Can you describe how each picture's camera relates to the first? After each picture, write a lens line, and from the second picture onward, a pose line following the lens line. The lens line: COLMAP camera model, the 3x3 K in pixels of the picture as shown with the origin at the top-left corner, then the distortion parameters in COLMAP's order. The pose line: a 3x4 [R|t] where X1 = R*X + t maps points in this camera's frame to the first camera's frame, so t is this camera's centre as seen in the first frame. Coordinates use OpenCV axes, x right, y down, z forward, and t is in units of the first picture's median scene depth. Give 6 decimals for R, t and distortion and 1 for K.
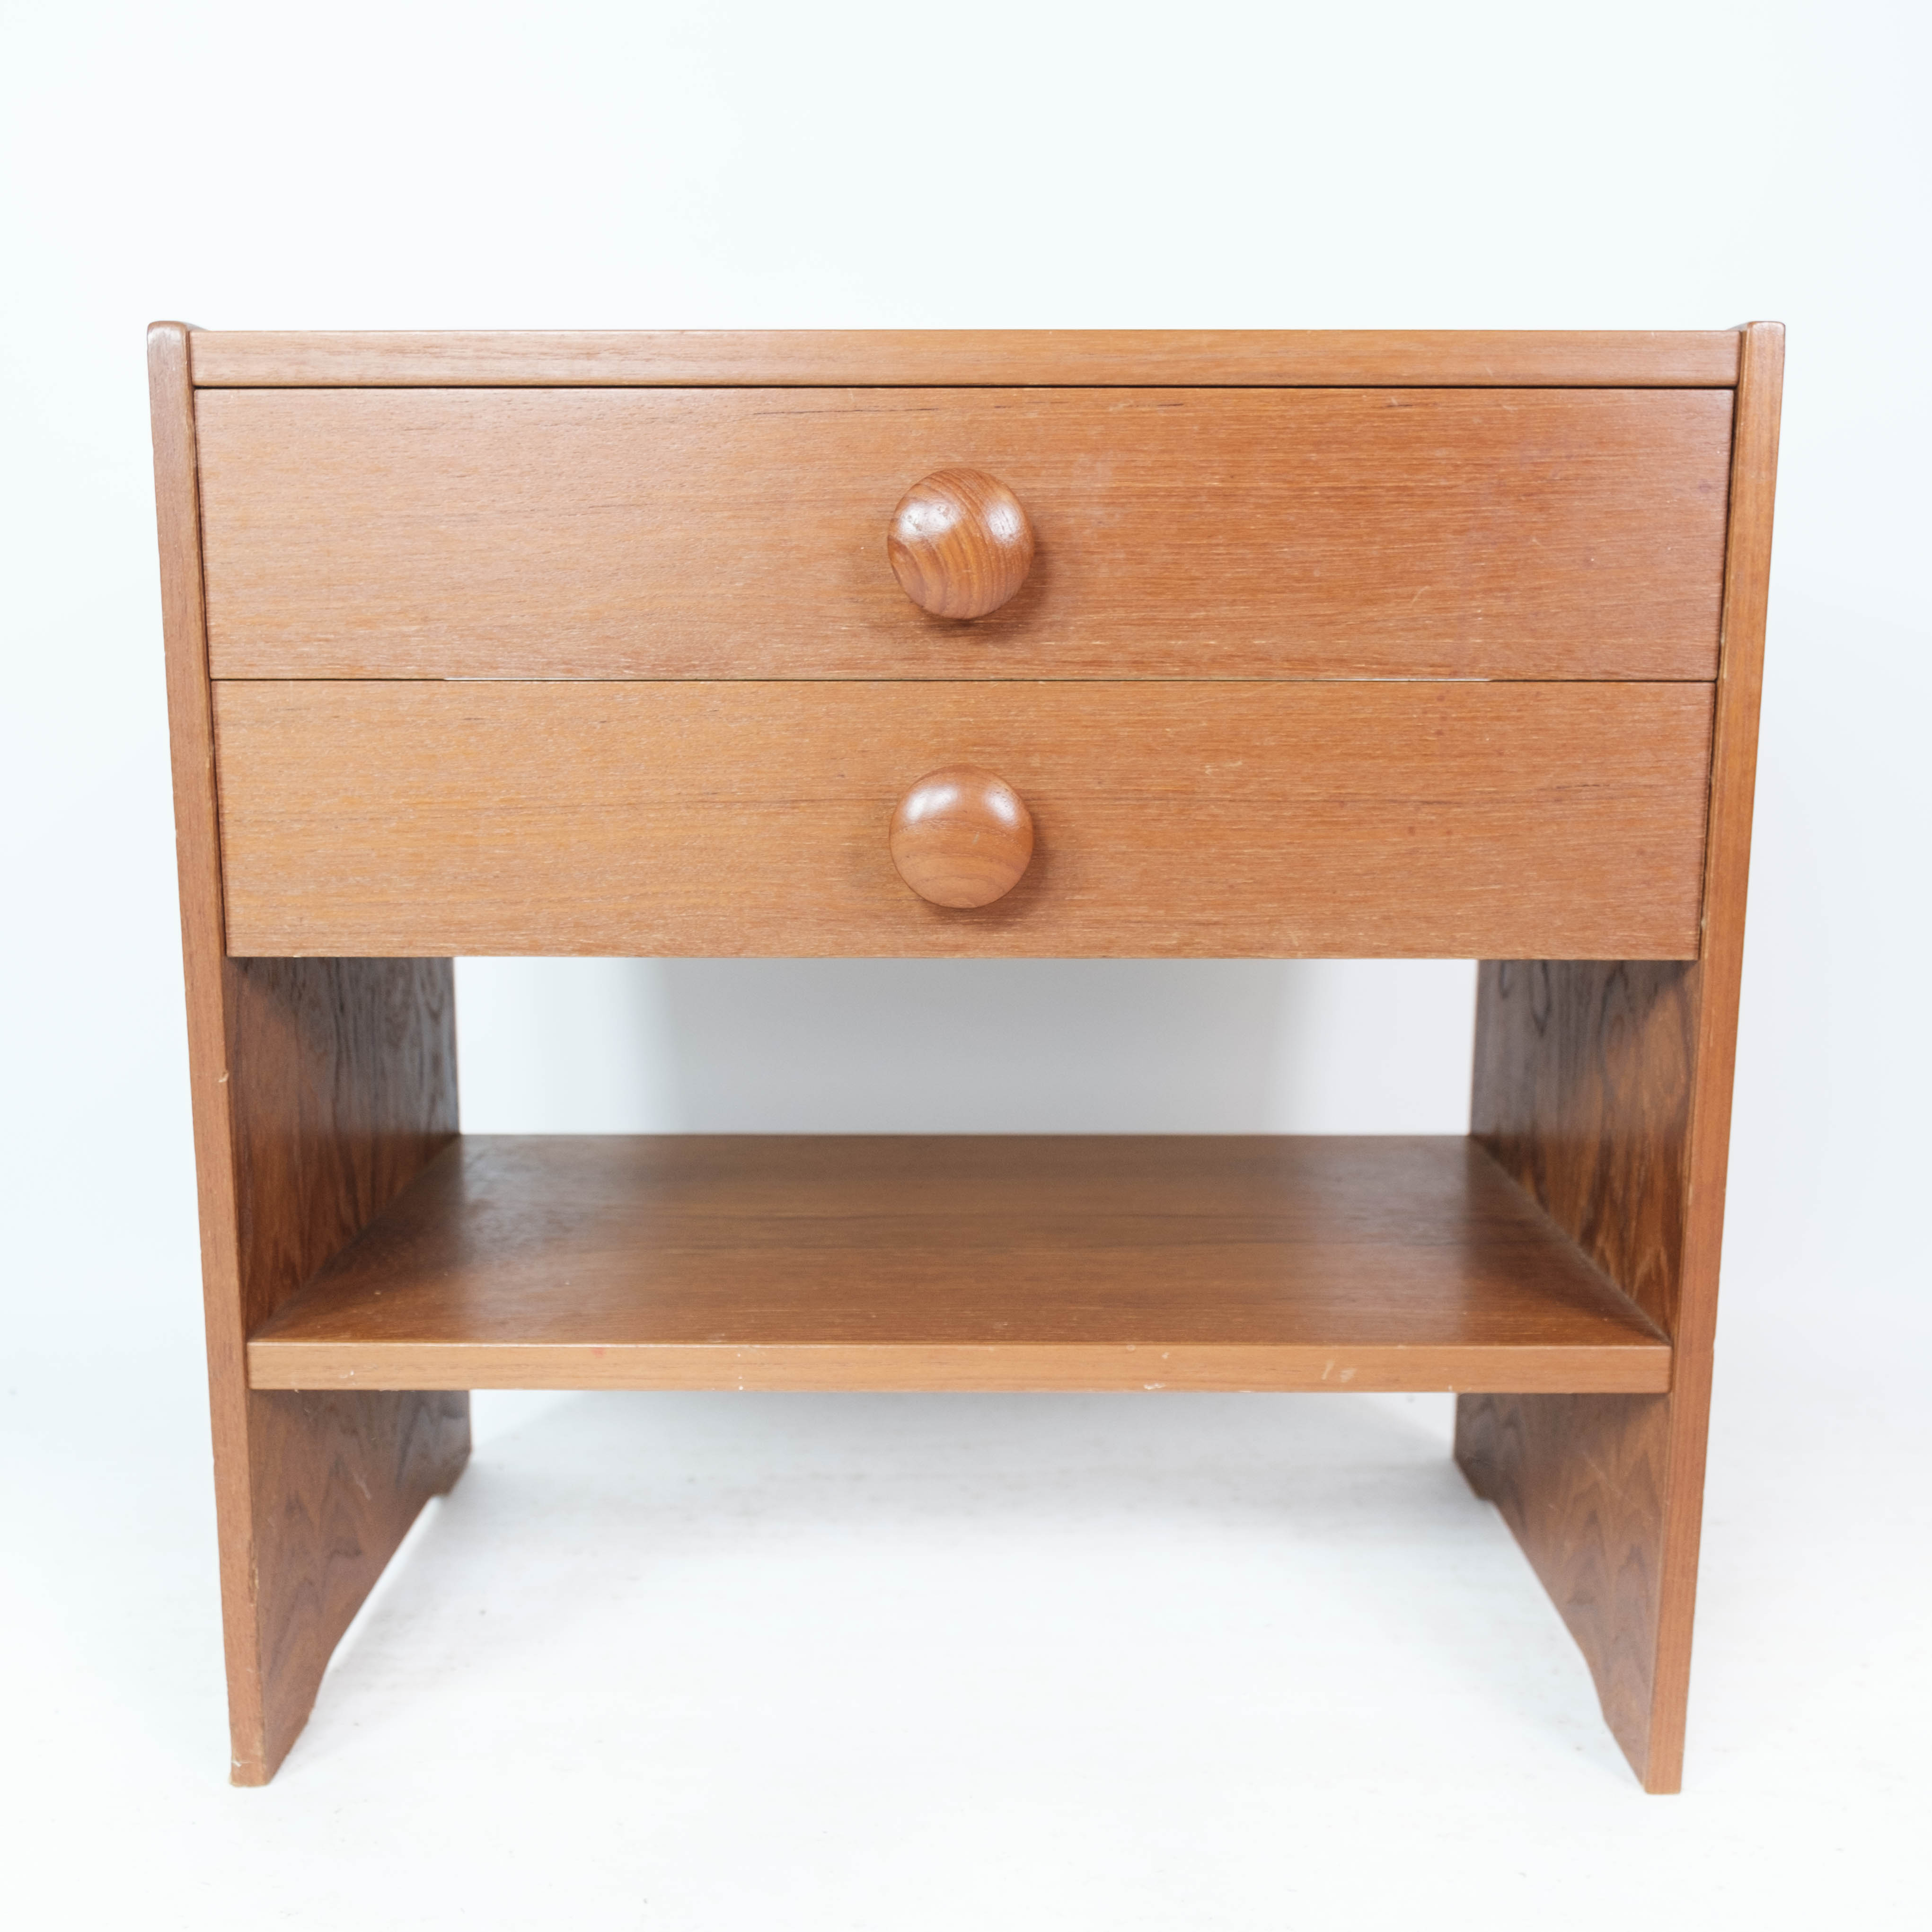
lens RADIAL K [[2113.9, 0, 968.3], [0, 2113.9, 977.2], [0, 0, 1]] dist [-0.008436, 0.000000]
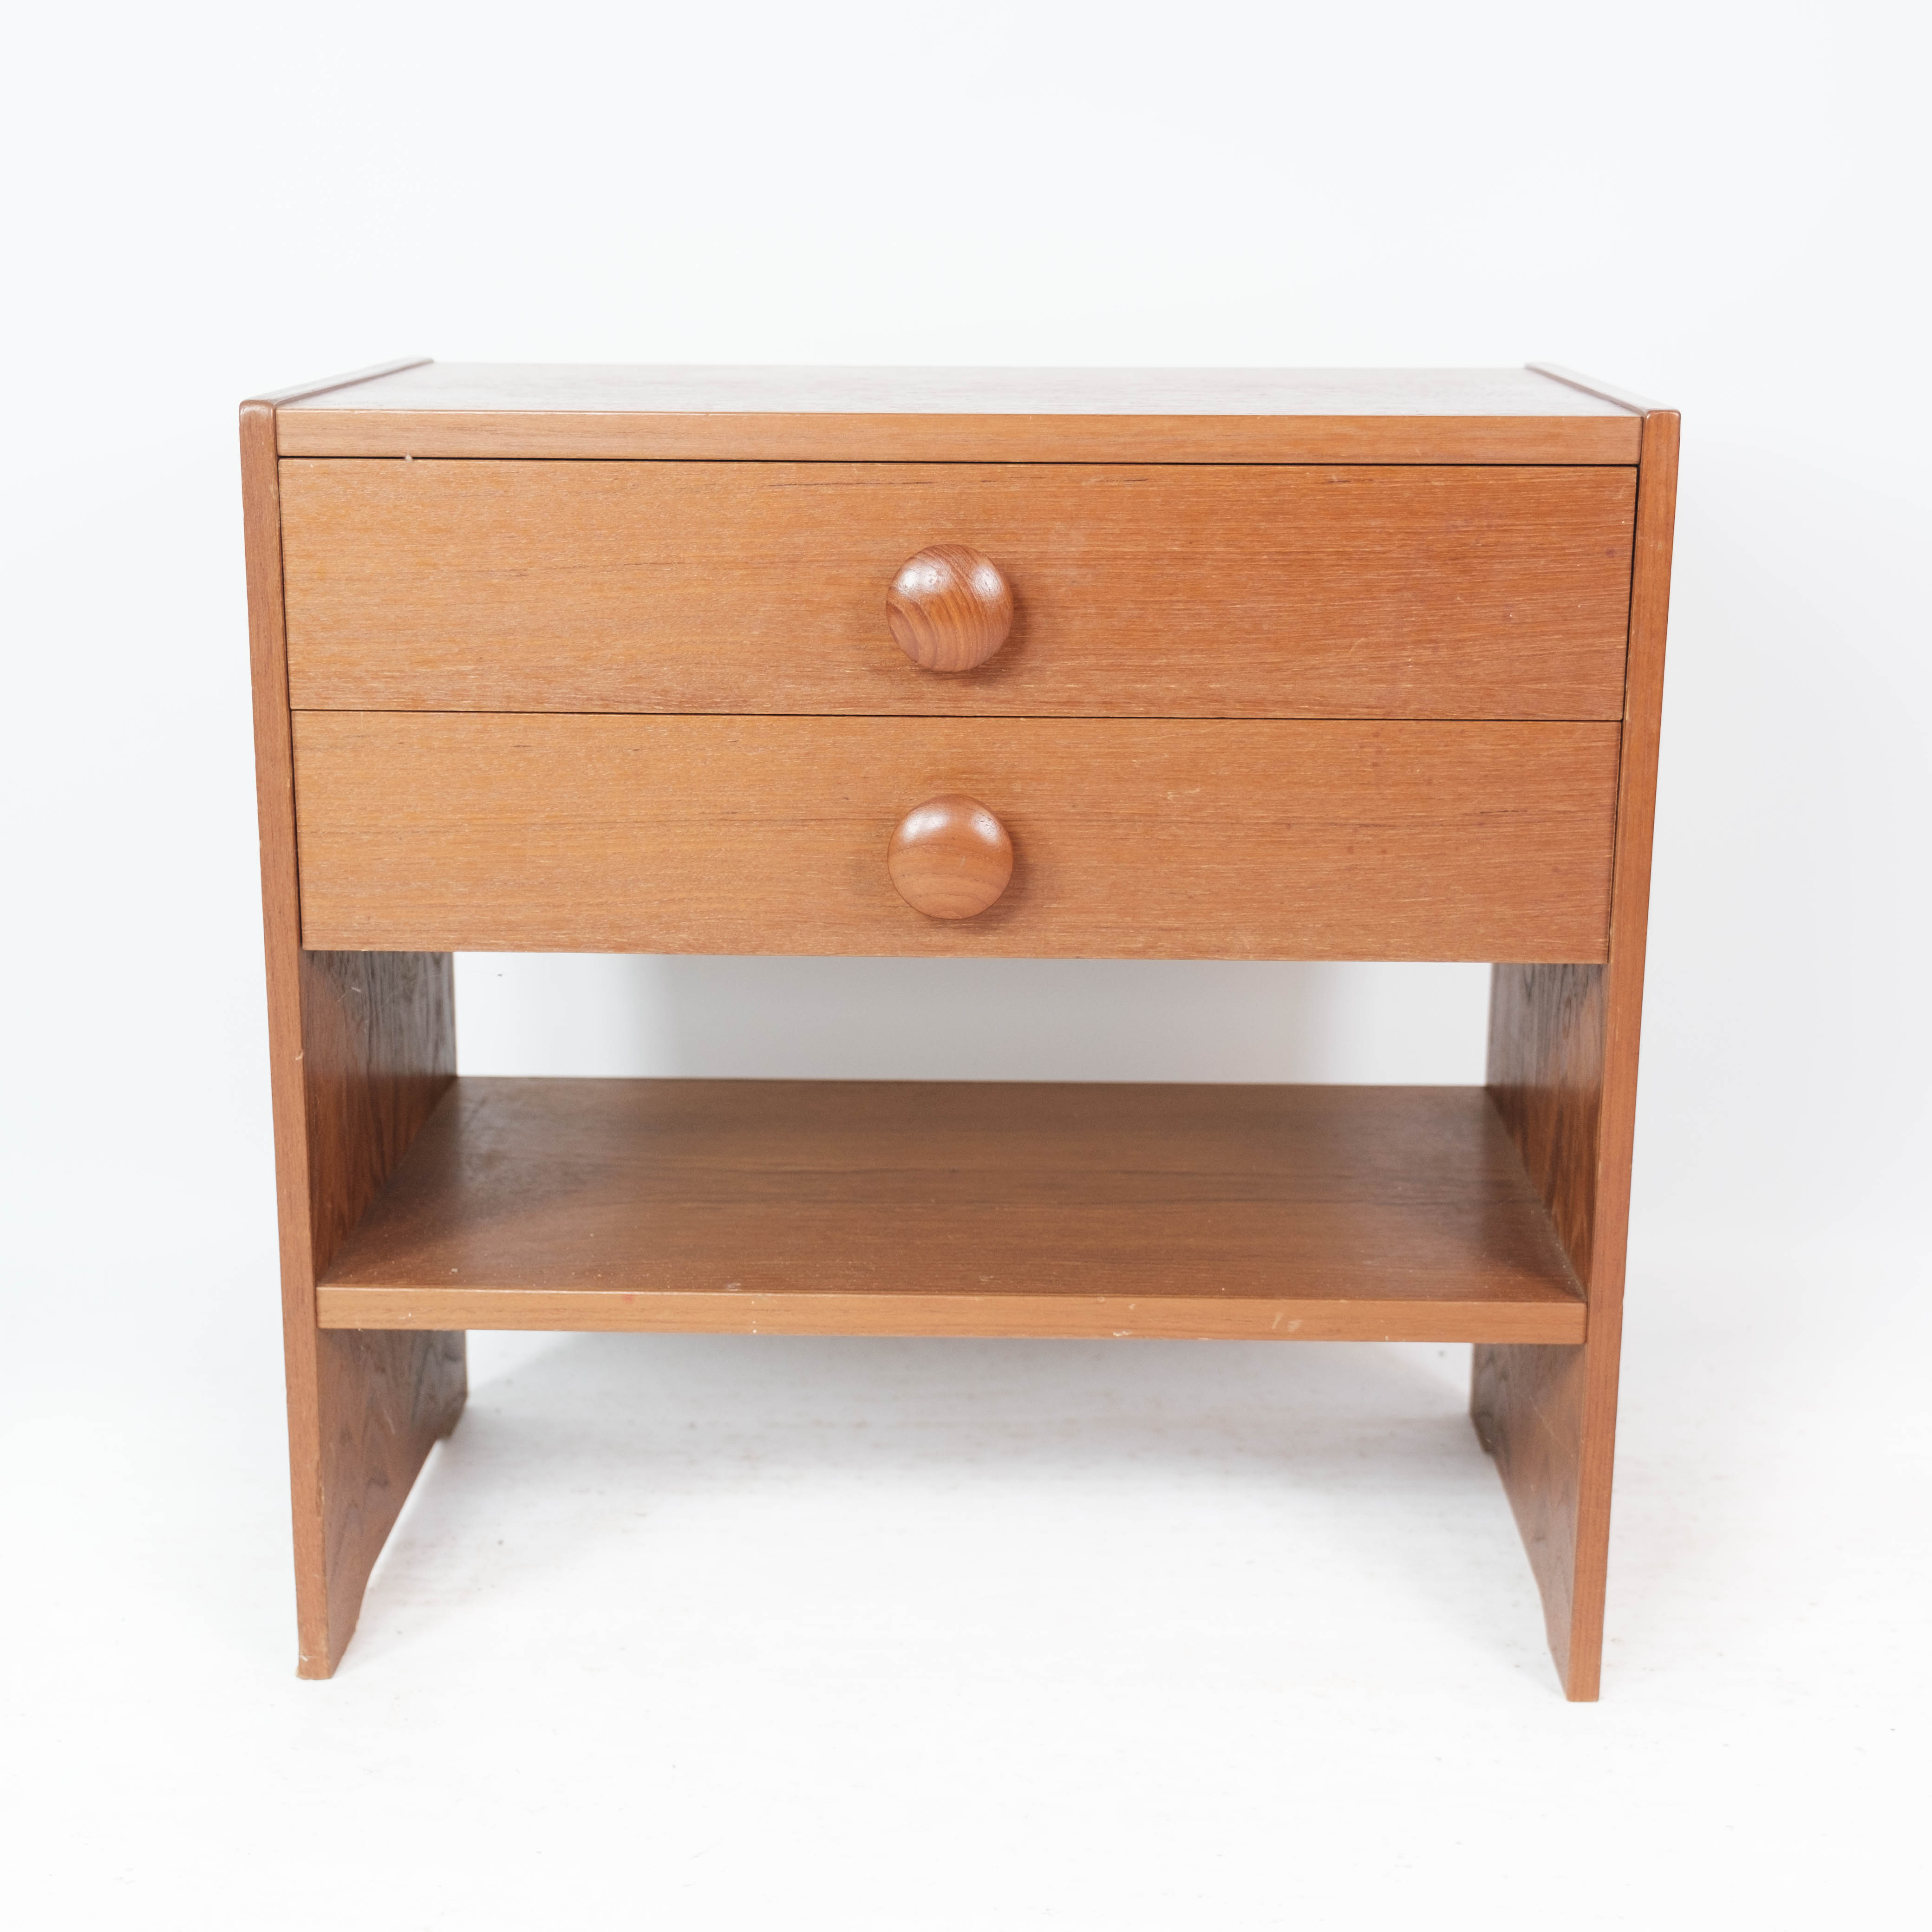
lens RADIAL K [[3358.4, 0, 971.3], [0, 3358.4, 1023.7], [0, 0, 1]] dist [0.028811, 0.000000]
pose [[0.999730, 0.008581, -0.021573, 0.046790], [-0.006497, 0.995465, 0.094911, -0.145539], [0.022290, -0.094745, 0.995252, -0.797361]]
